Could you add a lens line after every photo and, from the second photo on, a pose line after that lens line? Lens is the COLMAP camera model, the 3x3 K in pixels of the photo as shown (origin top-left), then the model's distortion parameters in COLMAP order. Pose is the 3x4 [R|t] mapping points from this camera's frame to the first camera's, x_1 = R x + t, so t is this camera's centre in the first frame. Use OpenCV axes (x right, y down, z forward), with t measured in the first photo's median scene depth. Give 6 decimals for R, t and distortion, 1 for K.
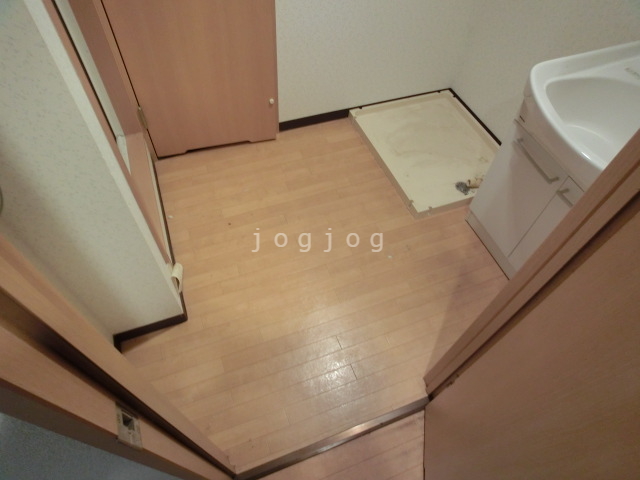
lens RADIAL K [[405.5, 0, 320.0], [0, 405.5, 240.0], [0, 0, 1]] dist [-0.069268, 0.032514]
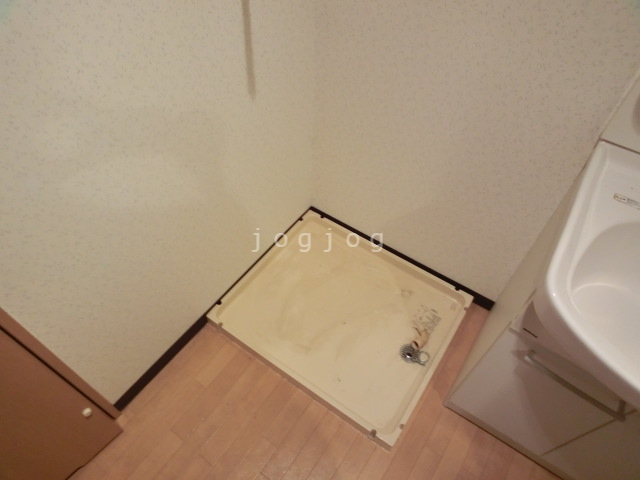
lens RADIAL K [[405.5, 0, 320.0], [0, 405.5, 240.0], [0, 0, 1]] dist [-0.069268, 0.032514]
pose [[0.831580, -0.440885, 0.337781, 0.063663], [0.460785, 0.887198, 0.023603, -0.380610], [-0.310085, 0.136017, 0.940929, 0.326748]]
